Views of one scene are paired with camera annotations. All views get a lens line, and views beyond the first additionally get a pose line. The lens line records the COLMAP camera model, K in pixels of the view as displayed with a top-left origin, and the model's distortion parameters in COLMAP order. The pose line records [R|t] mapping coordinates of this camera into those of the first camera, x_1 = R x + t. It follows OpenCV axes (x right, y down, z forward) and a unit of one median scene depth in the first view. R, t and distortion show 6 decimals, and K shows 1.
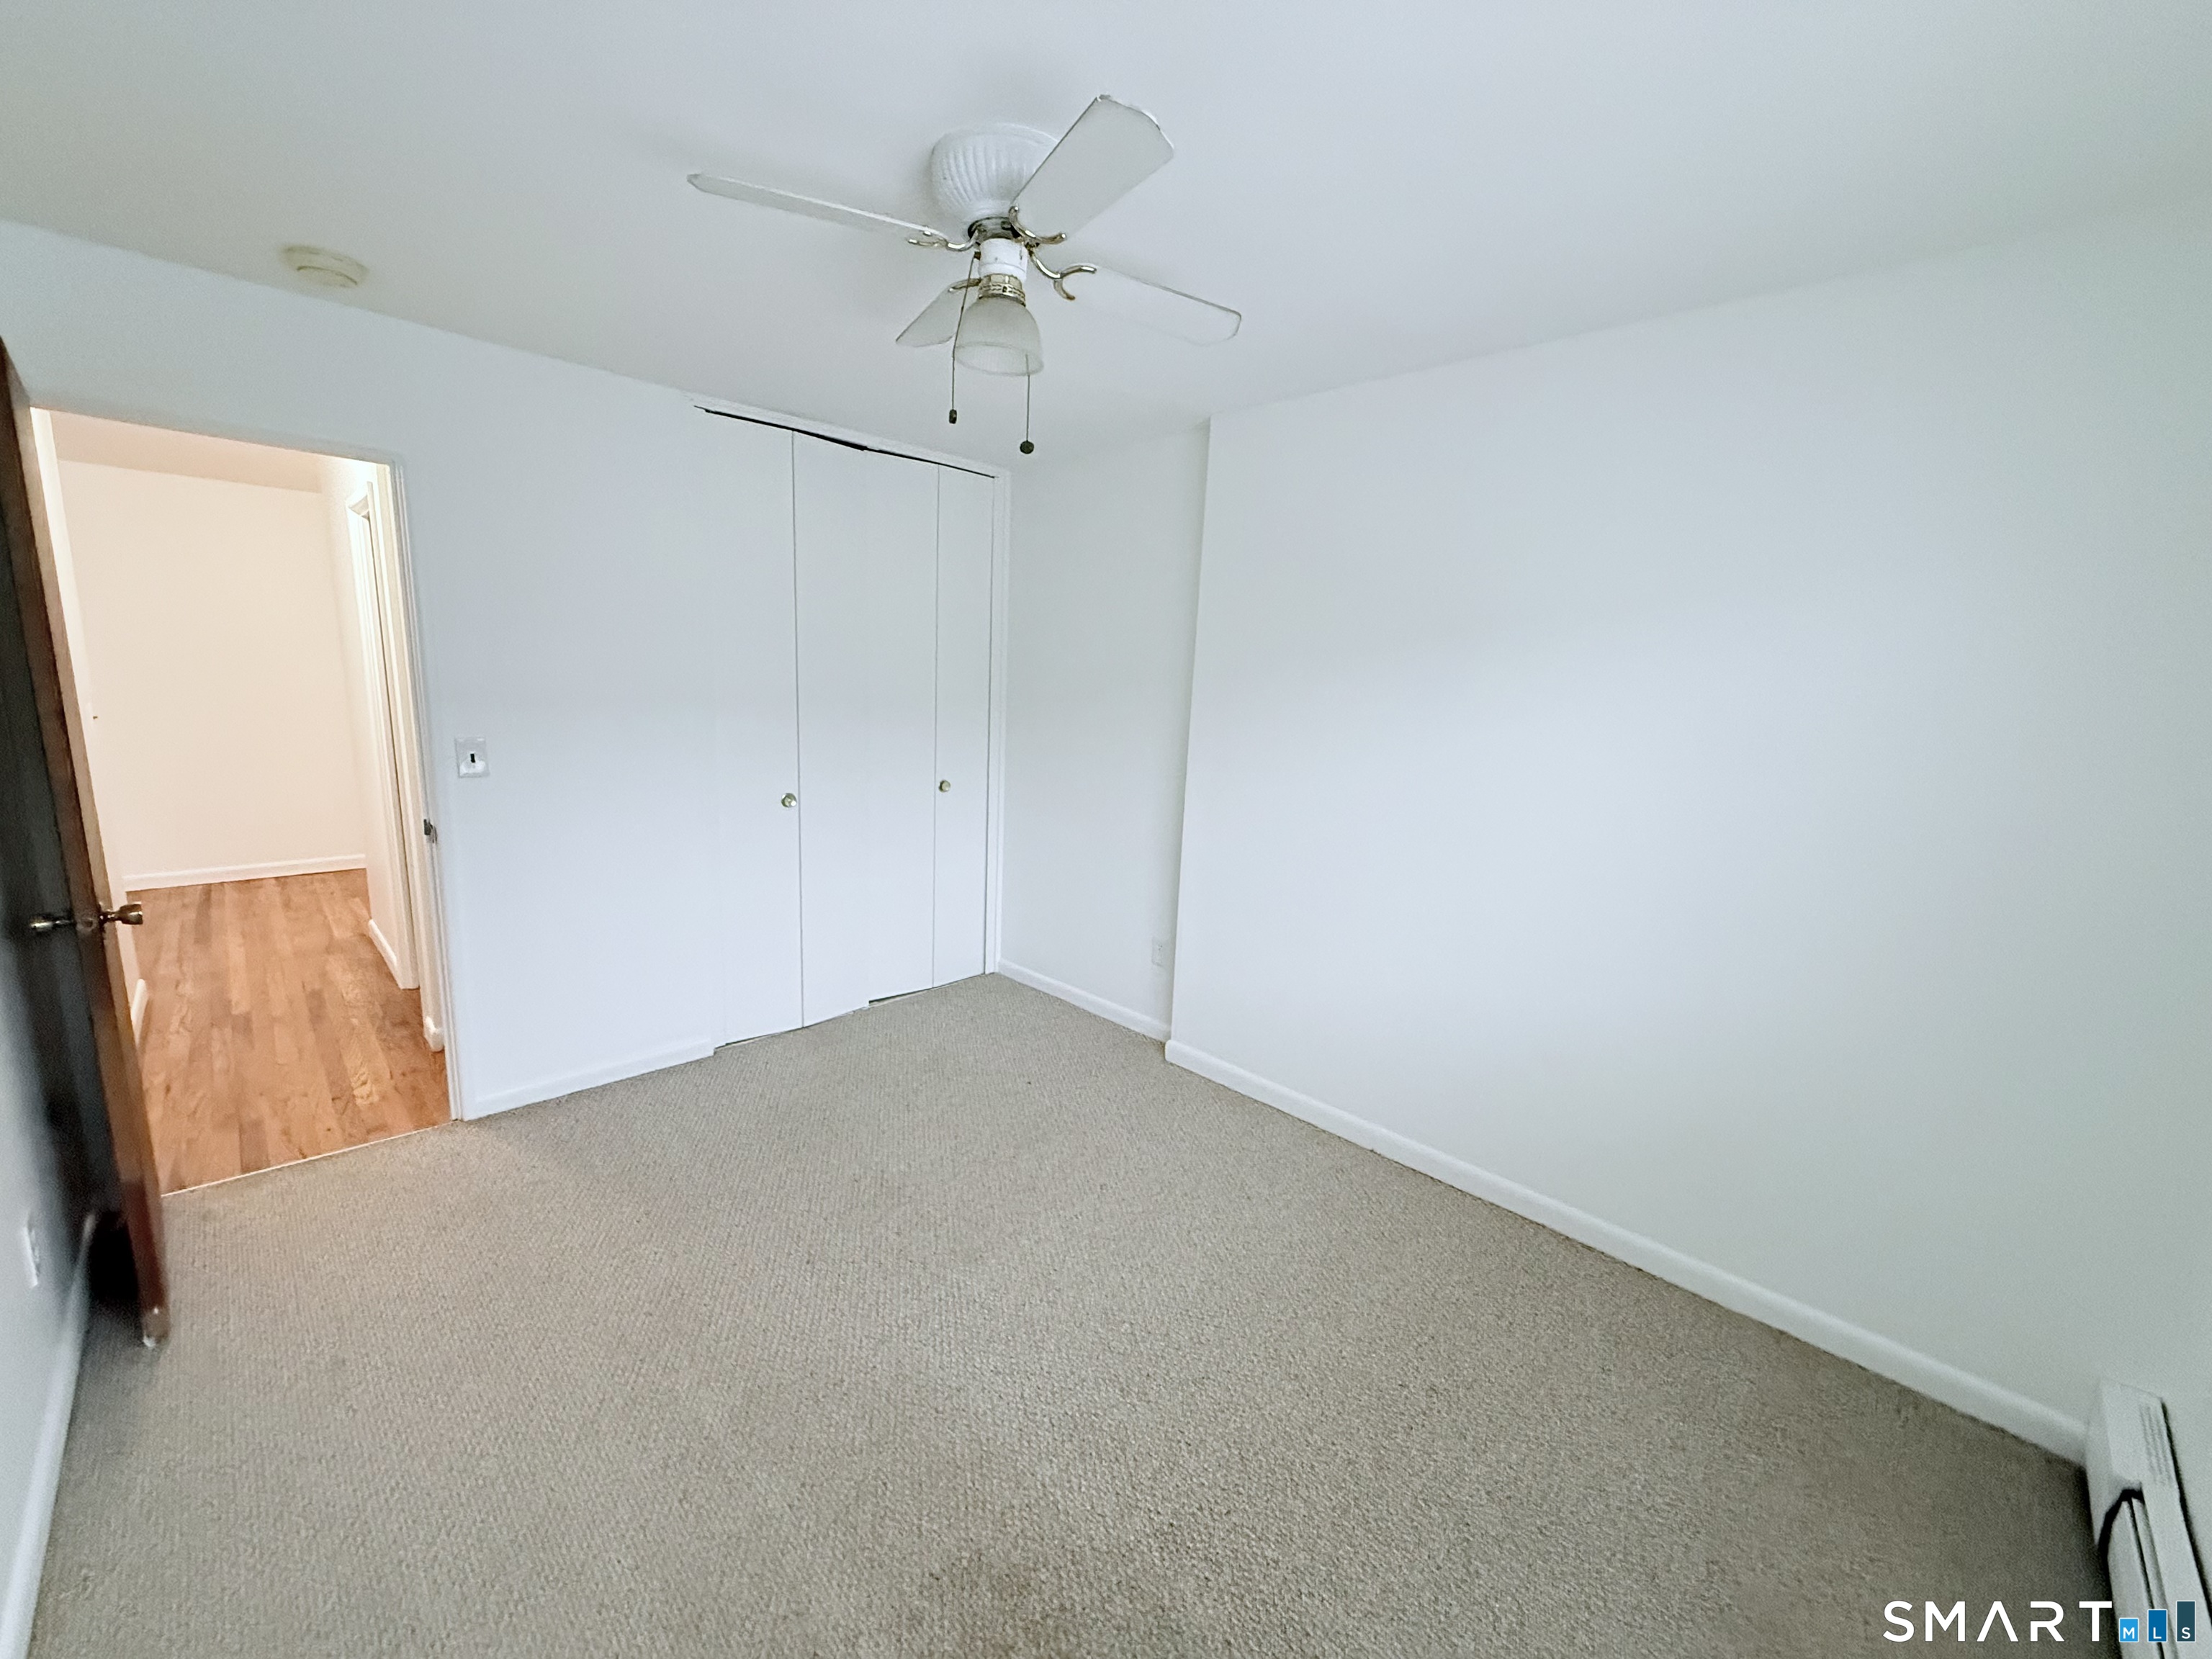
lens RADIAL K [[876.3, 0, 1096.5], [0, 876.3, 835.2], [0, 0, 1]] dist [0.002475, 0.000007]
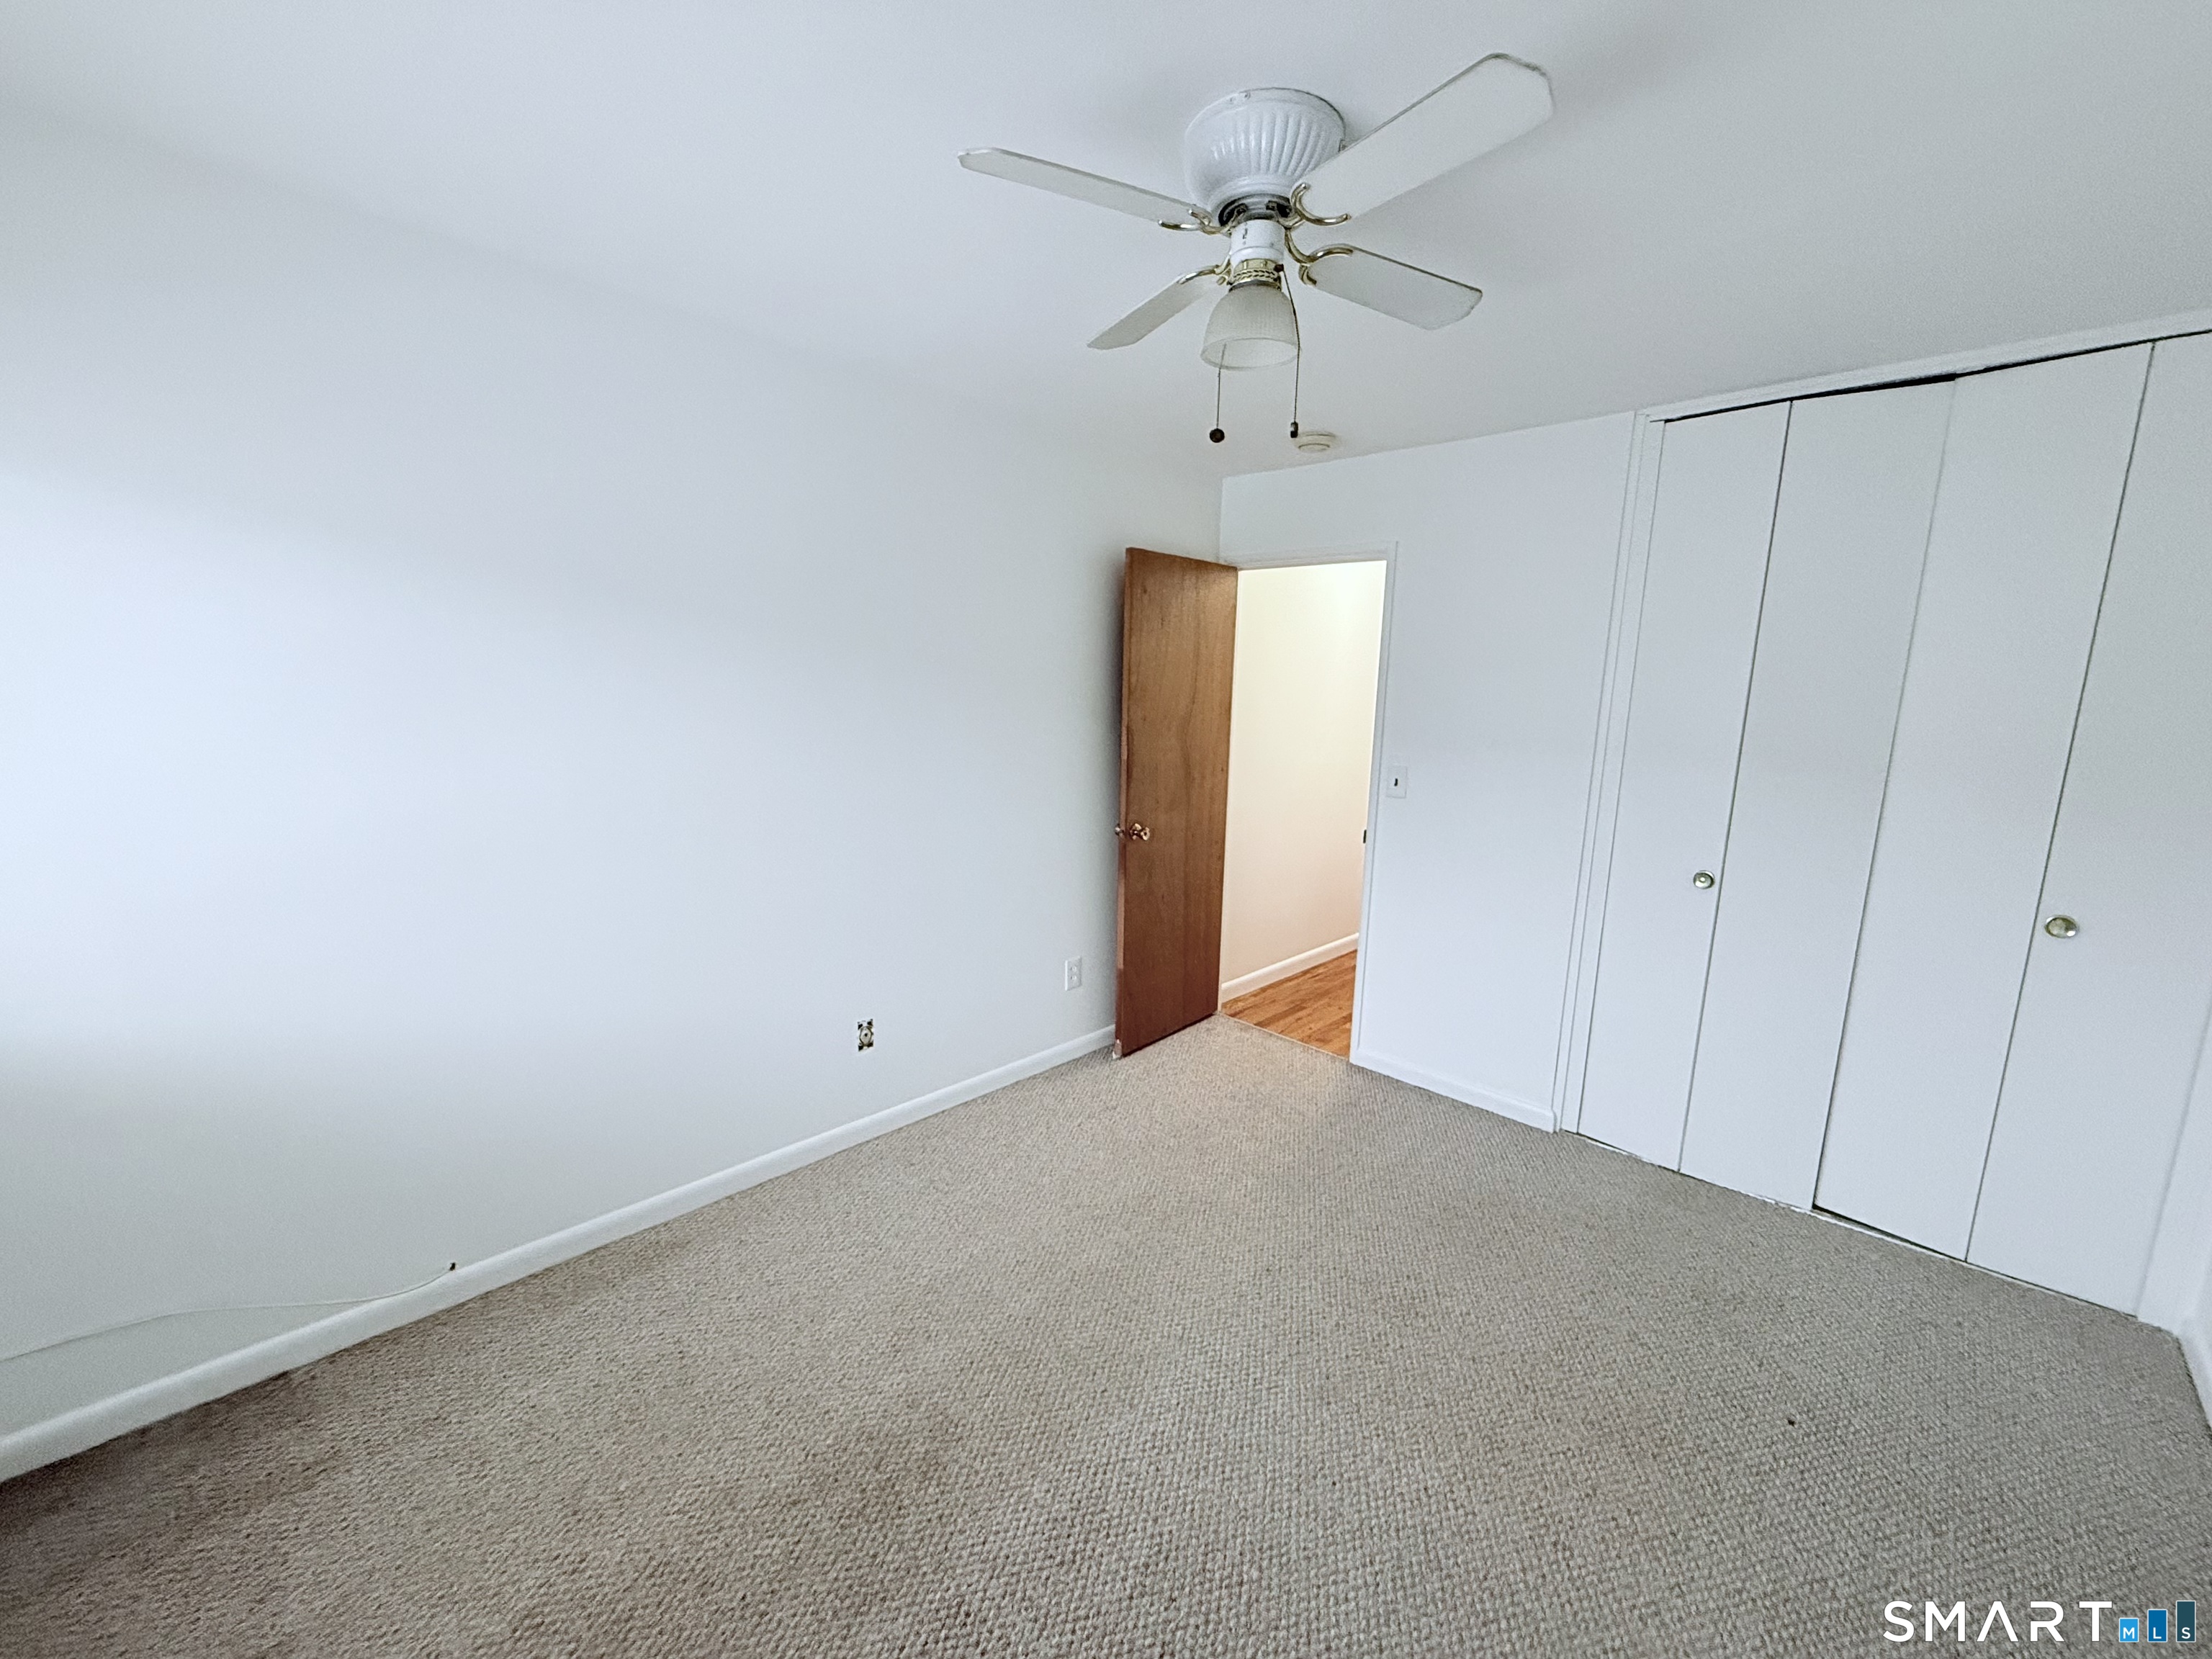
lens RADIAL K [[876.3, 0, 1097.5], [0, 876.3, 824.8], [0, 0, 1]] dist [0.002475, 0.000007]
pose [[0.013890, 0.115909, -0.993163, 0.577893], [-0.206627, 0.972152, 0.110567, -0.085835], [0.978321, 0.203678, 0.037453, 0.604981]]
